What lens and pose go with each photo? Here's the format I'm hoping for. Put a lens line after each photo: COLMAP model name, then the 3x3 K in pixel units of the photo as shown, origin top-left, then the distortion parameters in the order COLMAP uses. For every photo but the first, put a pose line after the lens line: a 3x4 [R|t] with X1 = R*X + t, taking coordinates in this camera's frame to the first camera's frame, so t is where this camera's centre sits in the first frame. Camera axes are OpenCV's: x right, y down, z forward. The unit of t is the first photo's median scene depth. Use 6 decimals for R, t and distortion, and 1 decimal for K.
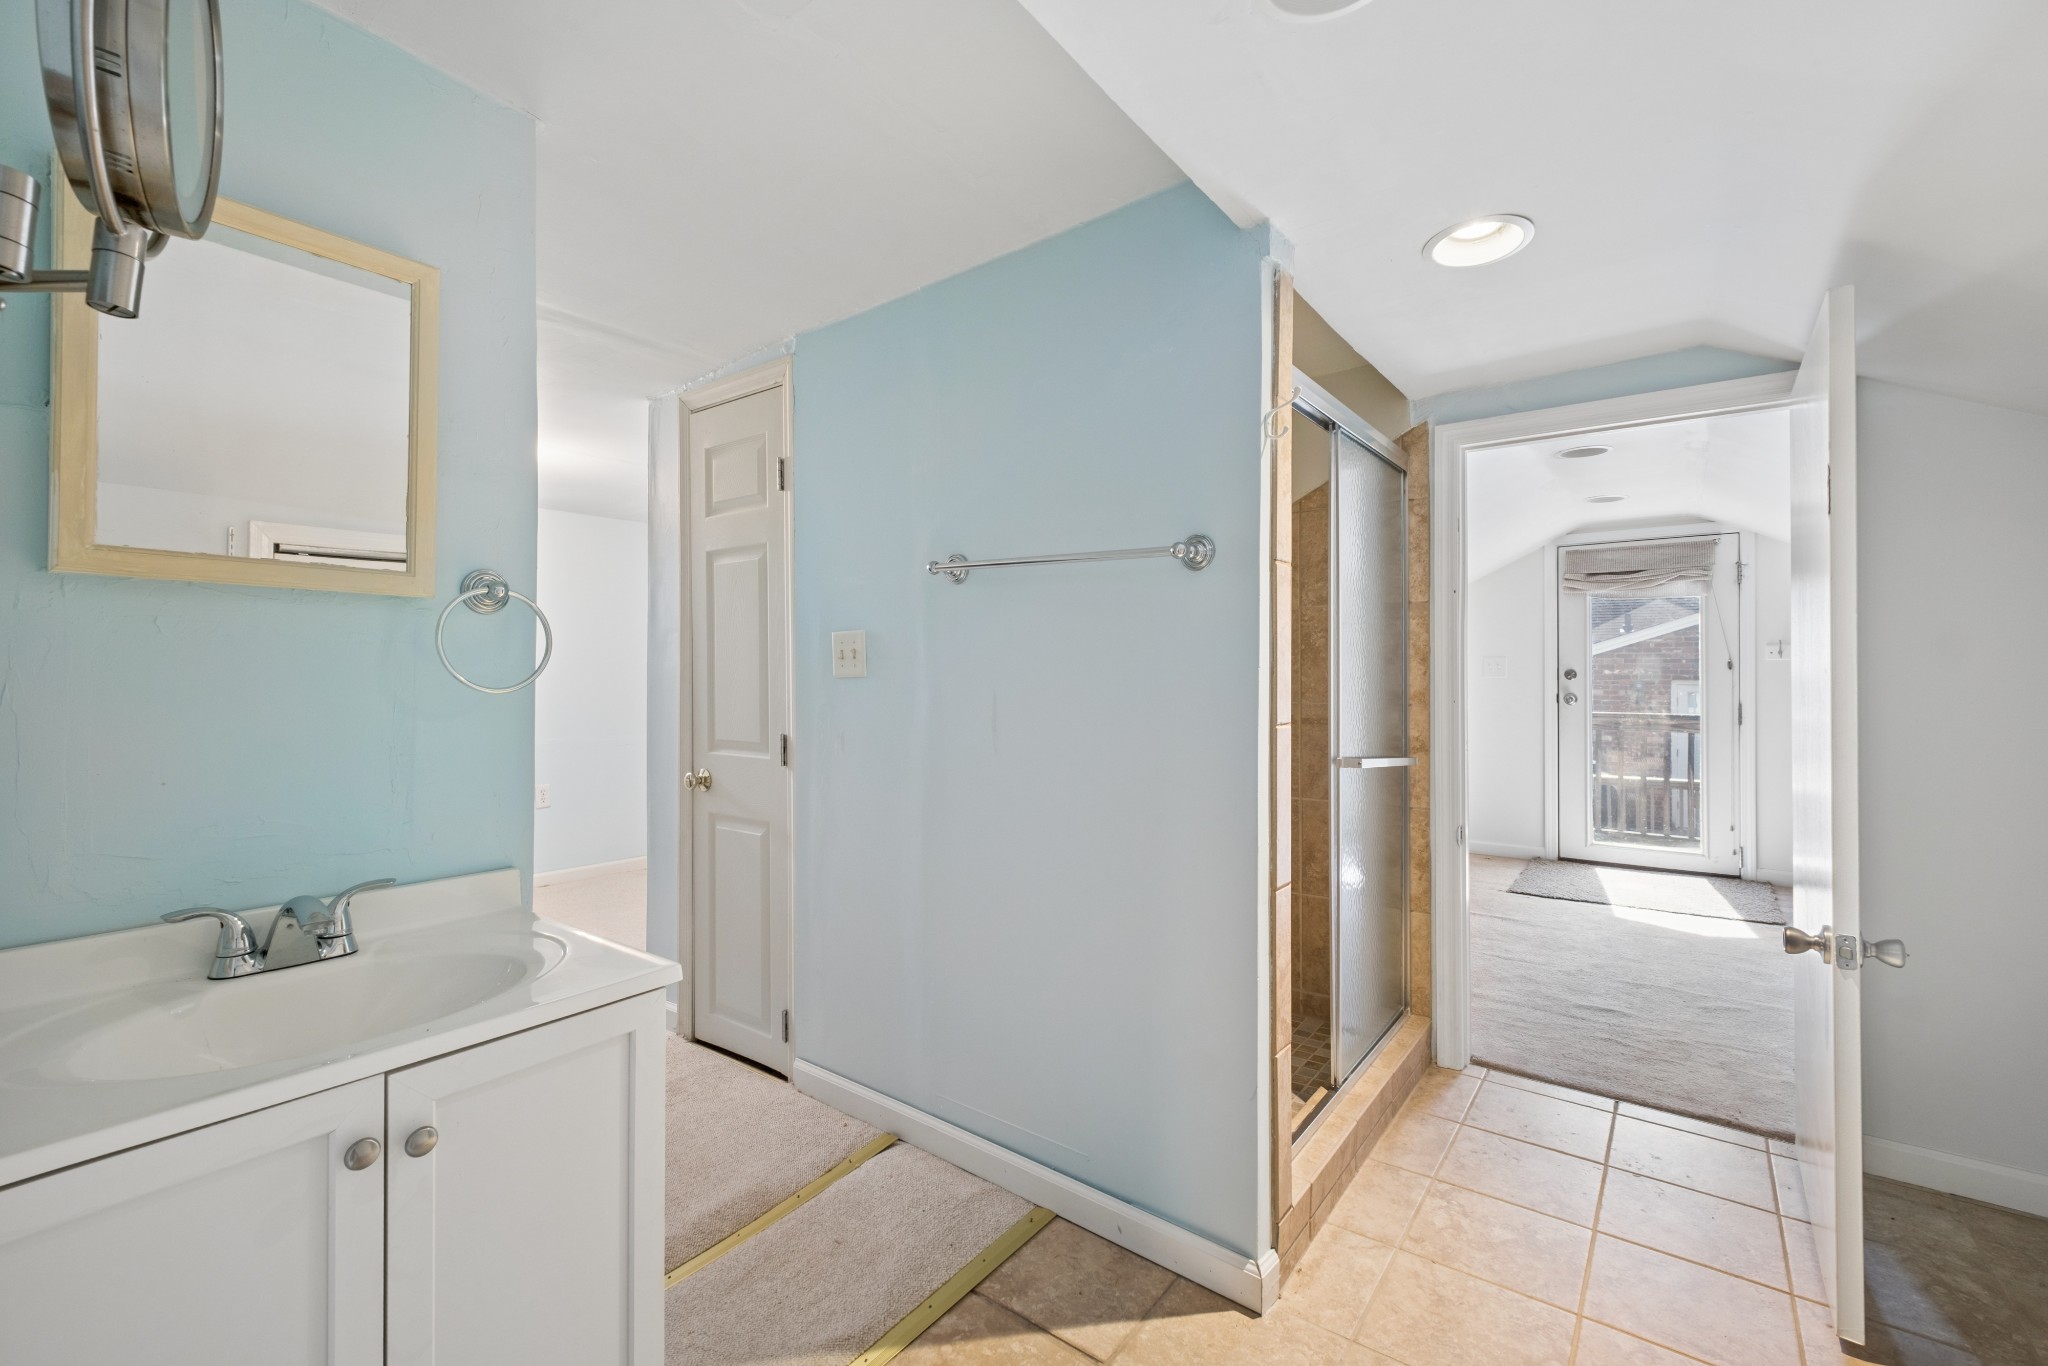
lens RADIAL K [[892.0, 0, 1024.0], [0, 892.0, 683.0], [0, 0, 1]] dist [0.018947, -0.000023]
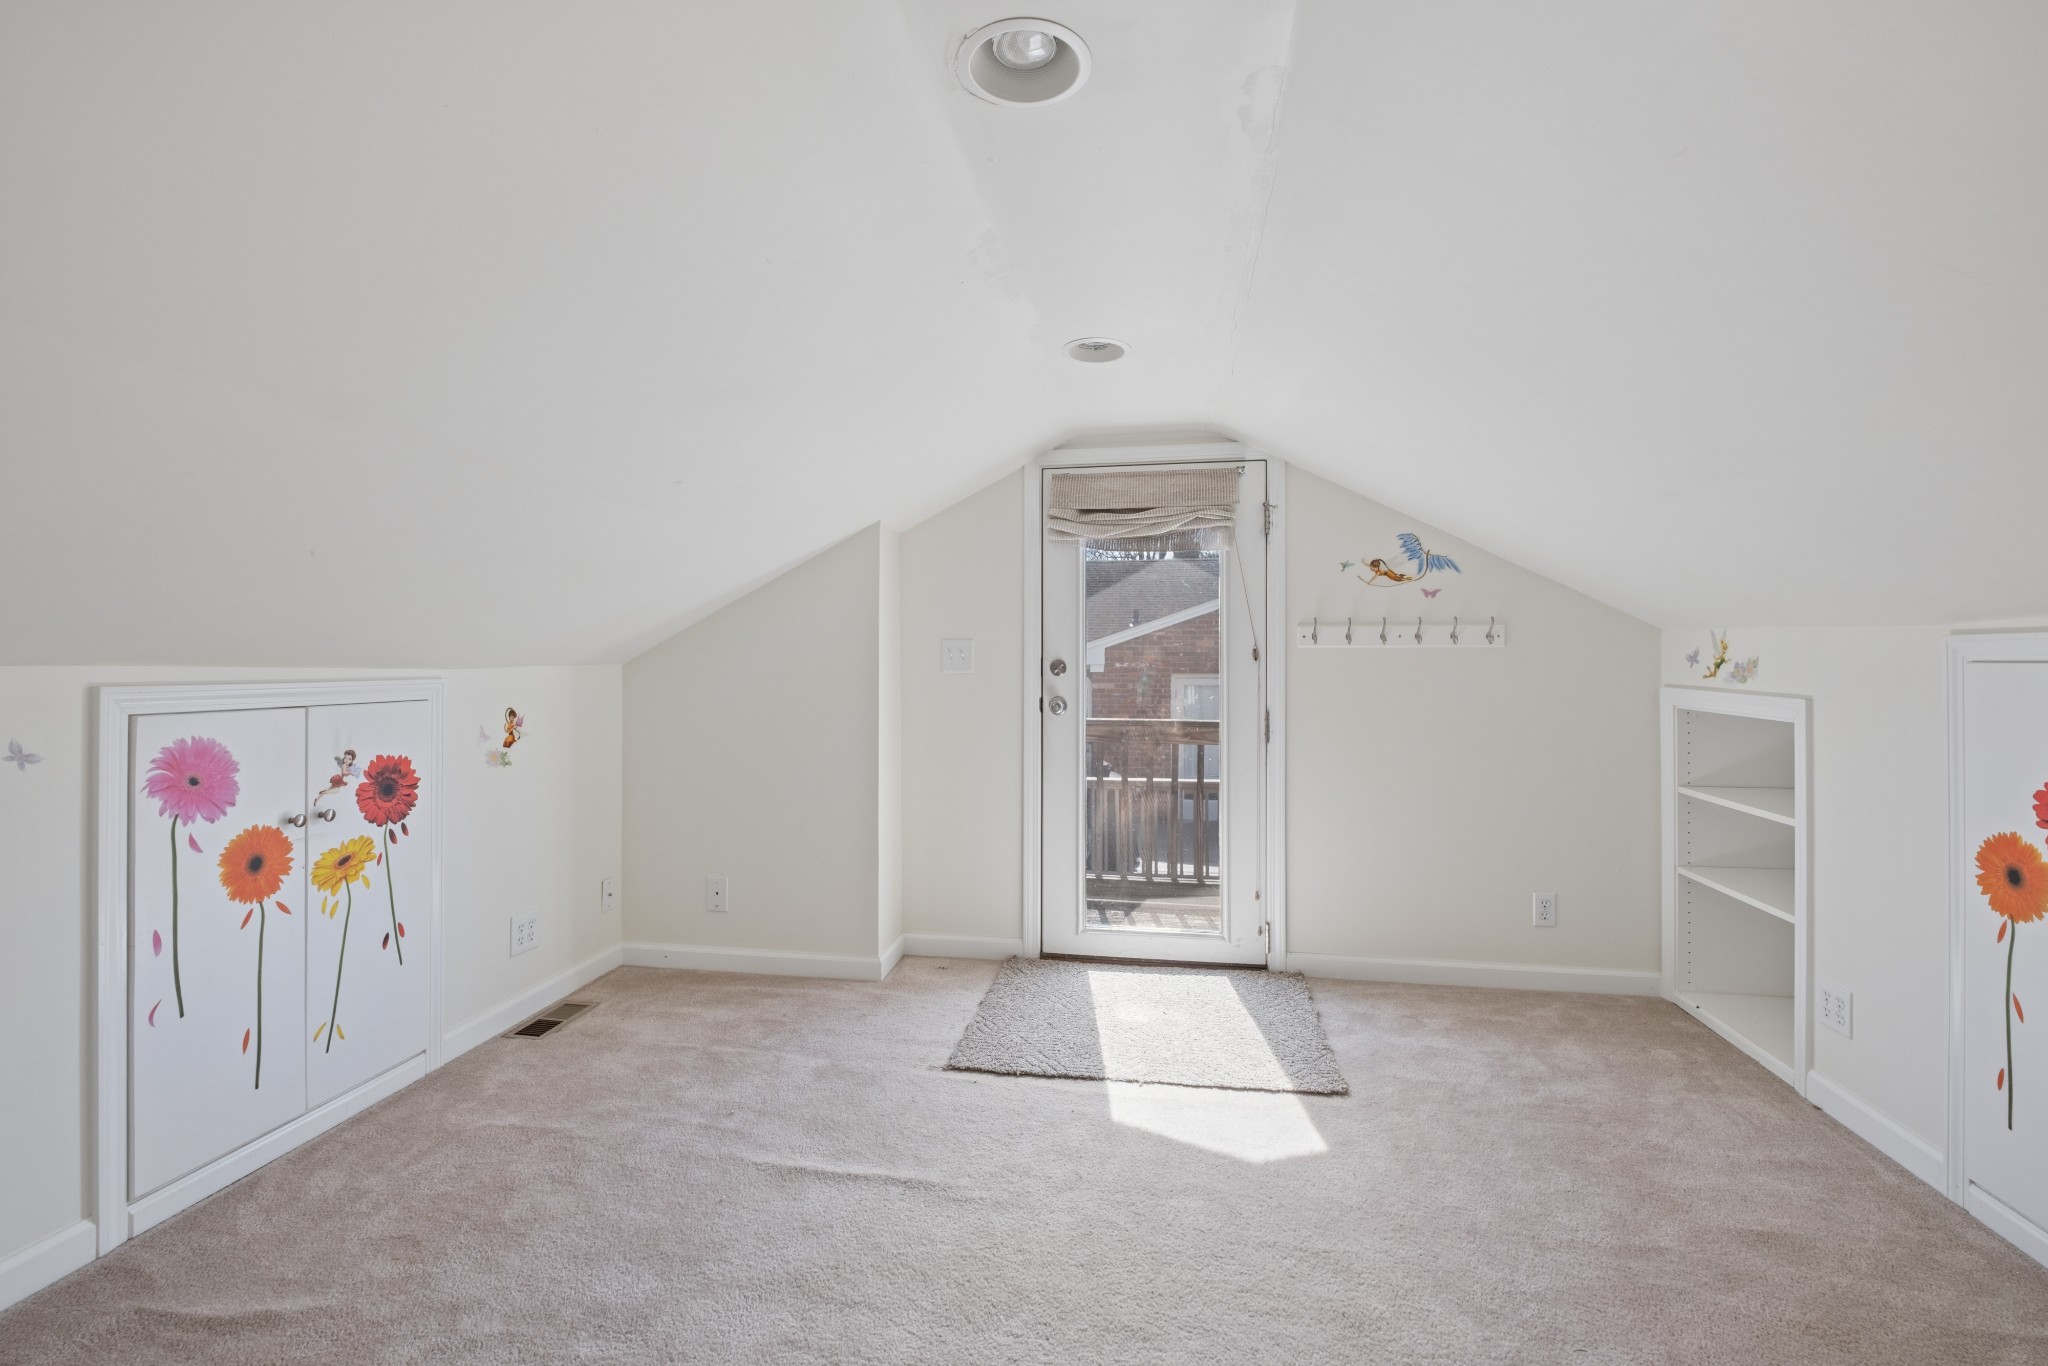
lens RADIAL K [[892.0, 0, 1024.0], [0, 892.0, 683.0], [0, 0, 1]] dist [0.018947, -0.000023]
pose [[0.893404, -0.002931, 0.449245, 0.305477], [-0.001516, 0.999953, 0.009538, -0.004320], [-0.449252, -0.009202, 0.893358, 0.449224]]
